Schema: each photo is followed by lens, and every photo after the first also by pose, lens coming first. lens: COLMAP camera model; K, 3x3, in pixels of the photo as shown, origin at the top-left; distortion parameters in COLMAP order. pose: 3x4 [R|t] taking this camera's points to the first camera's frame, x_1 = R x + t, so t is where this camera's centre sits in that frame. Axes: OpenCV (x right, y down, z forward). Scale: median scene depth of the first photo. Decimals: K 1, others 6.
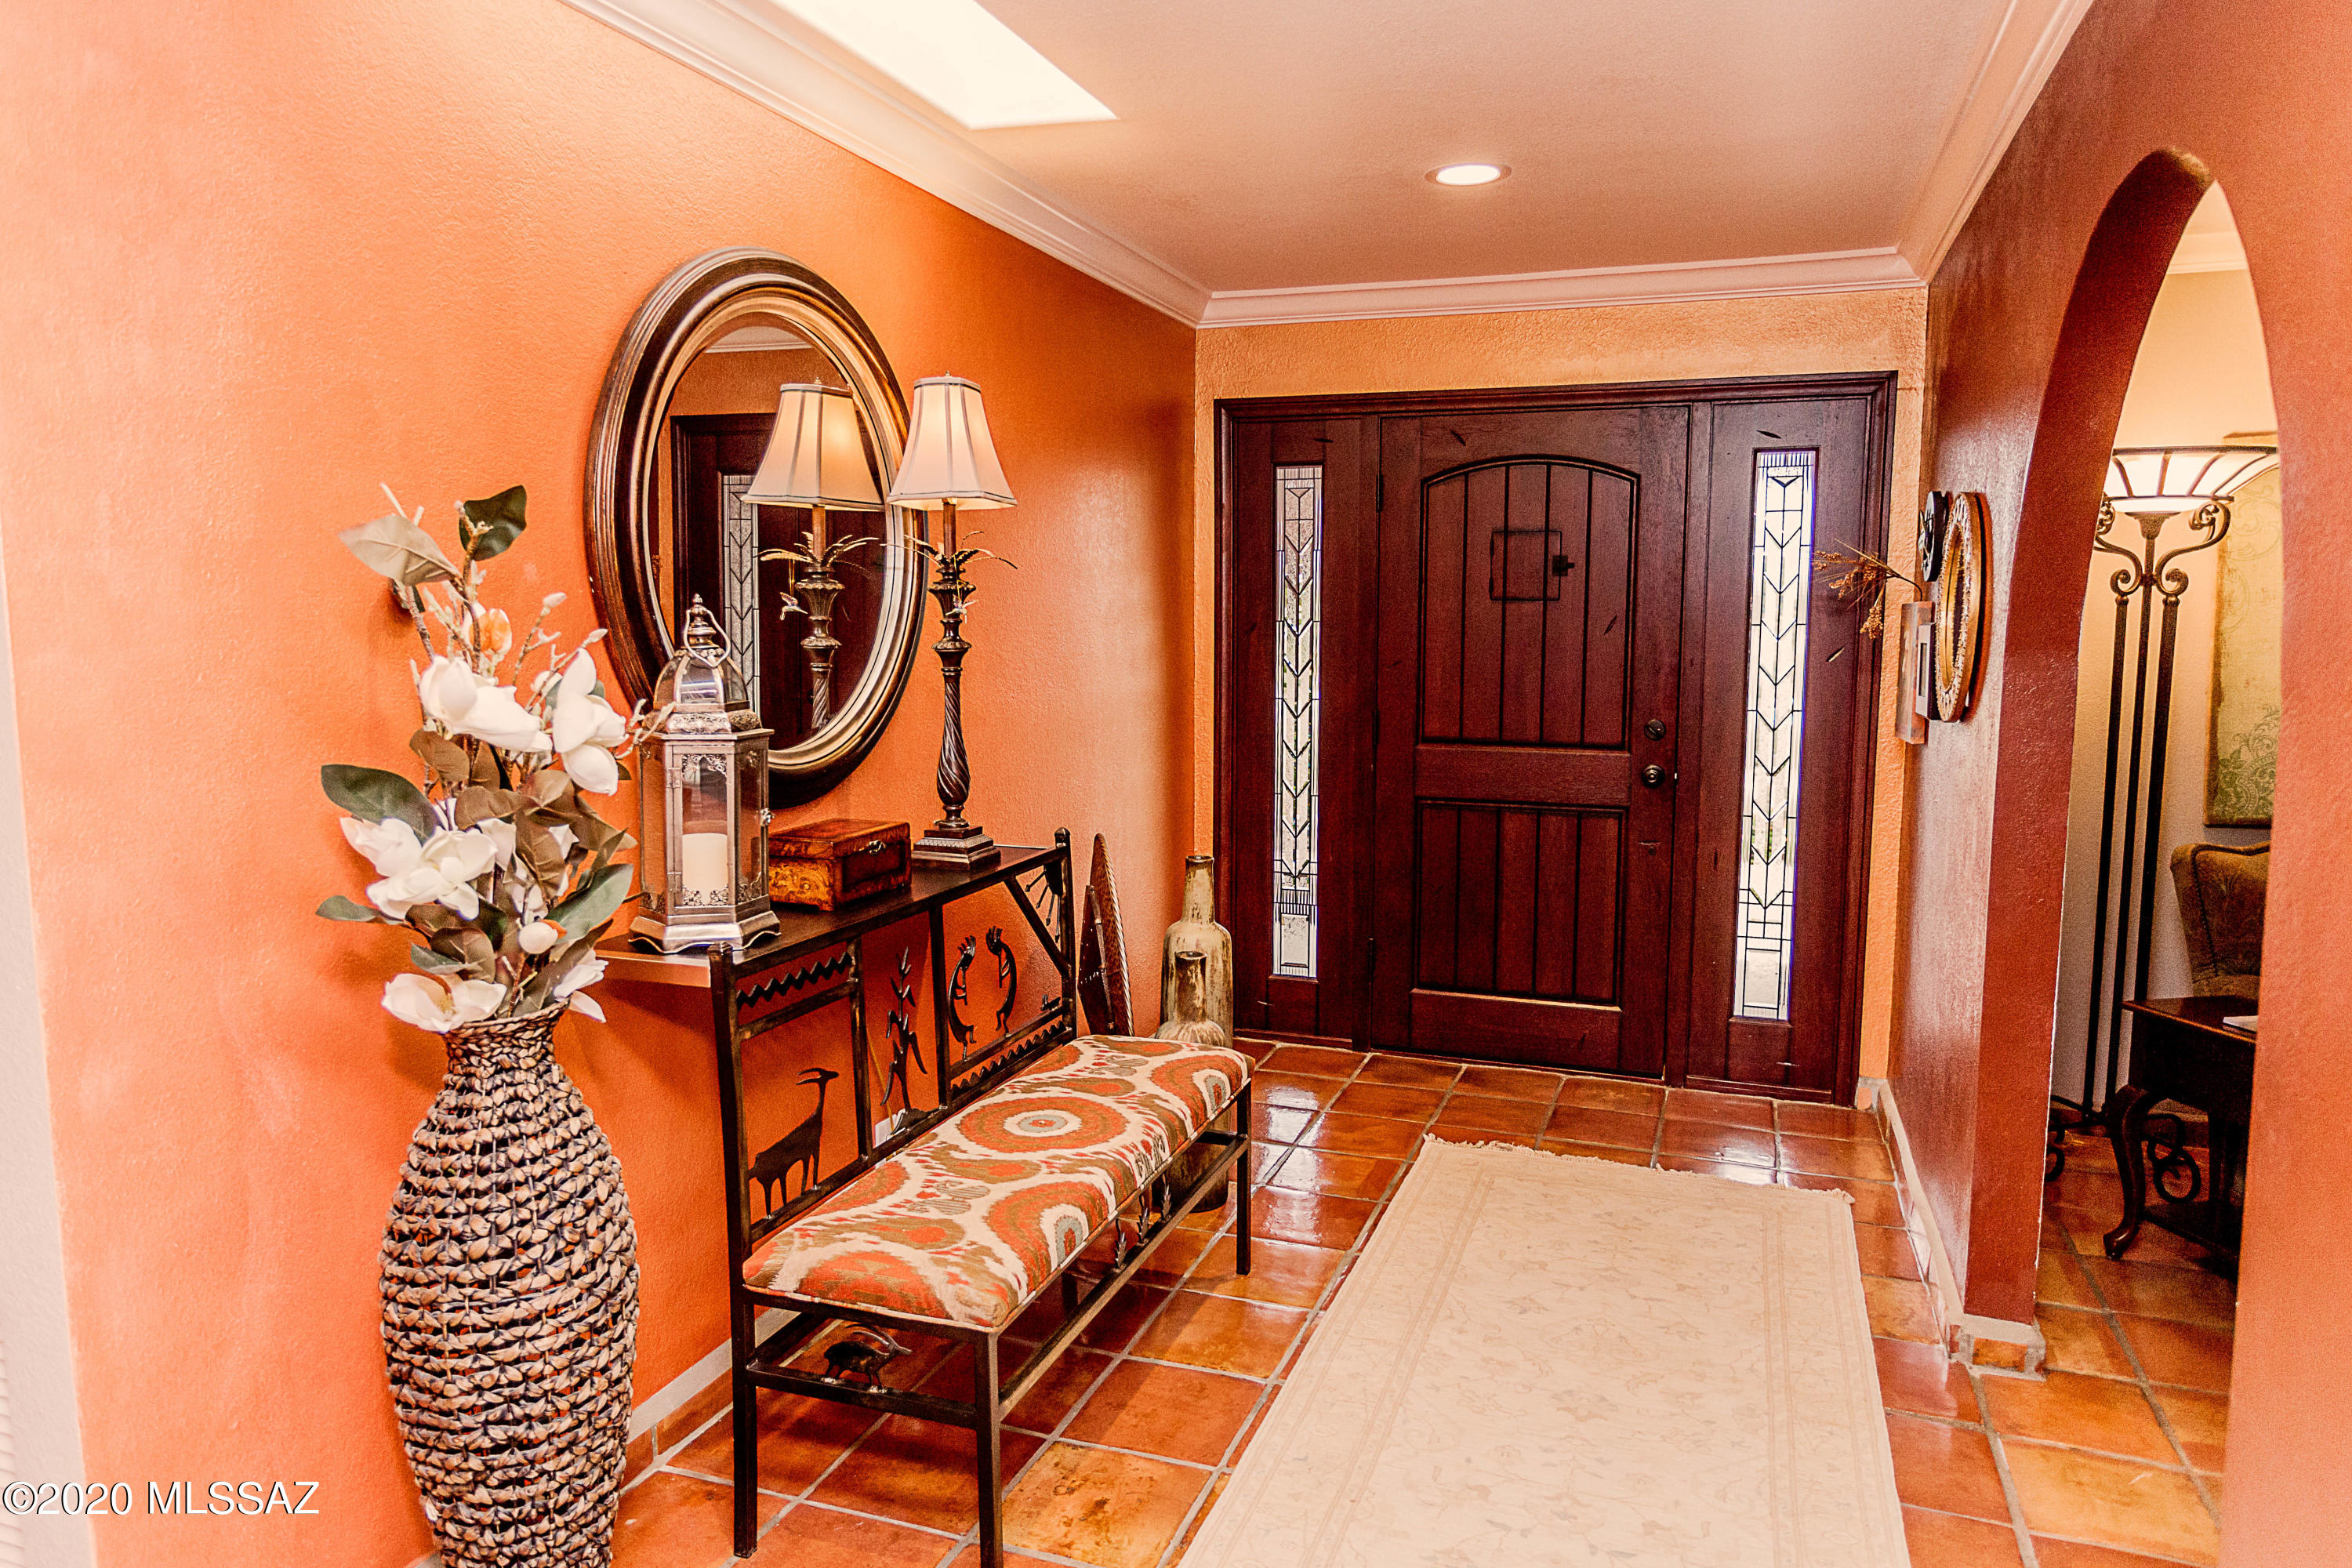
lens RADIAL K [[1533.9, 0, 1172.4], [0, 1533.9, 780.1], [0, 0, 1]] dist [0.009959, 0.002512]
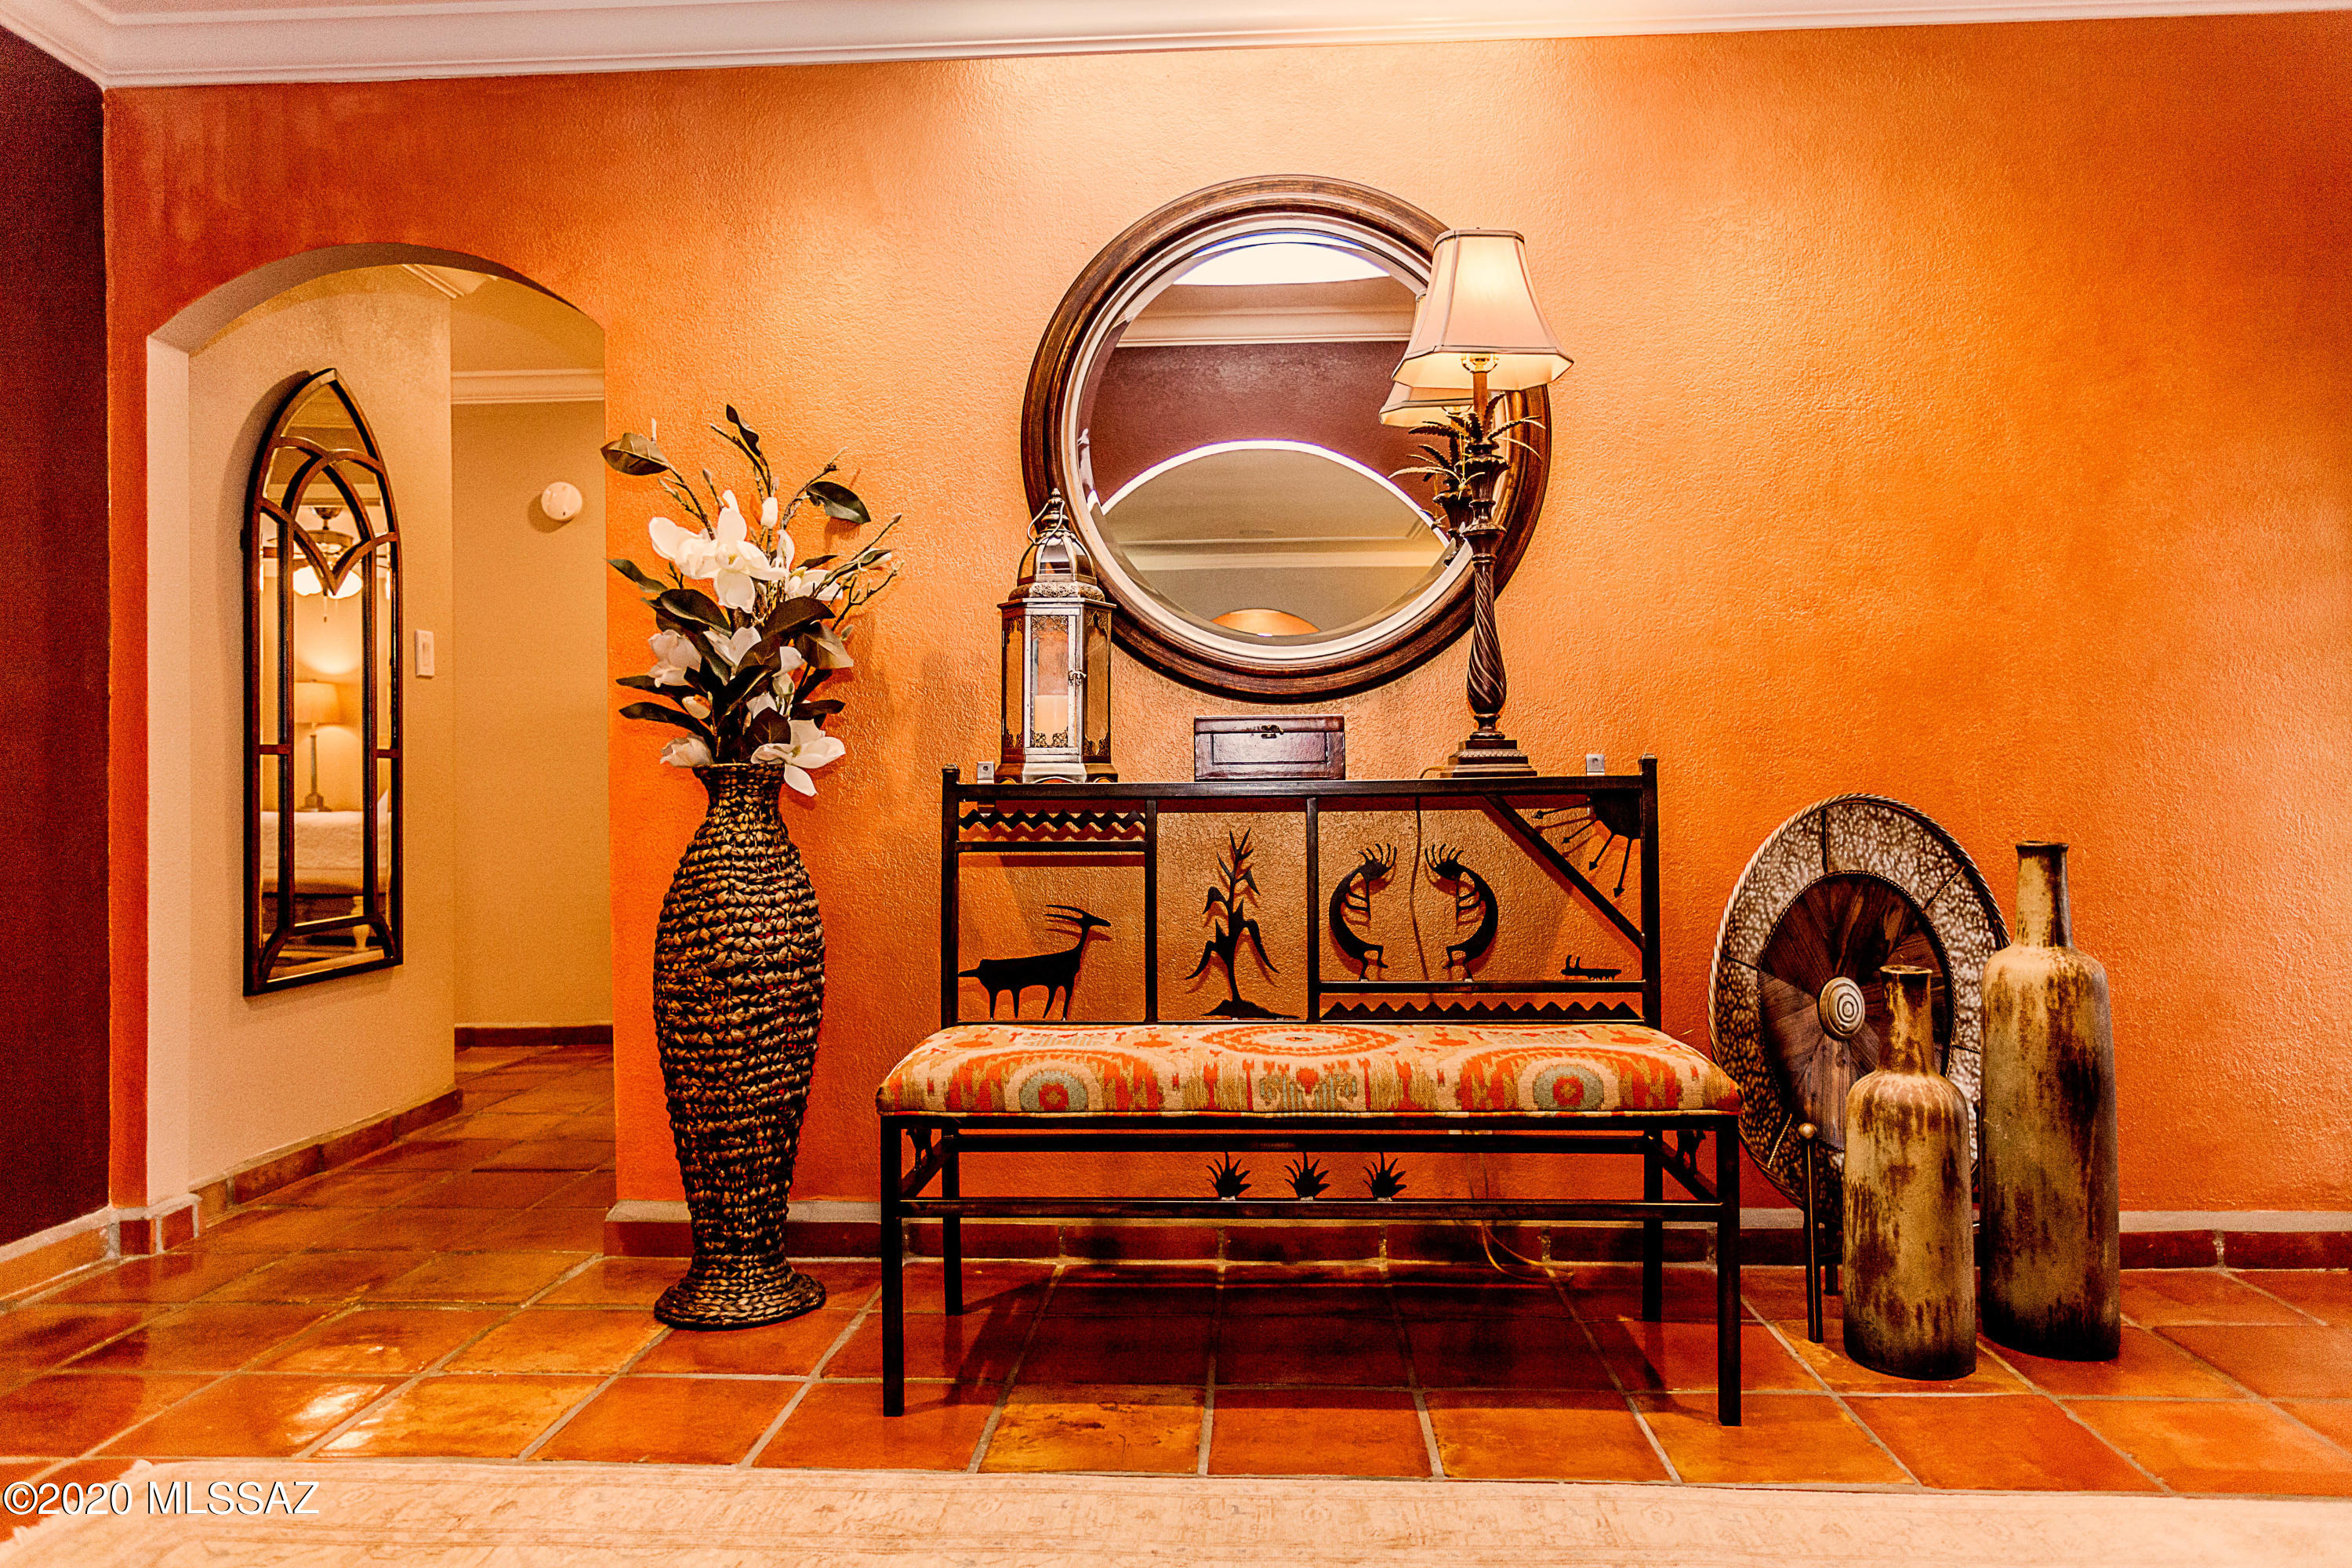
lens RADIAL K [[1533.9, 0, 1171.7], [0, 1533.9, 786.6], [0, 0, 1]] dist [0.009959, 0.002512]
pose [[0.282847, 0.002703, -0.959161, 0.635080], [-0.099434, 0.994691, -0.026519, 0.098067], [0.953997, 0.102874, 0.281614, 0.593223]]
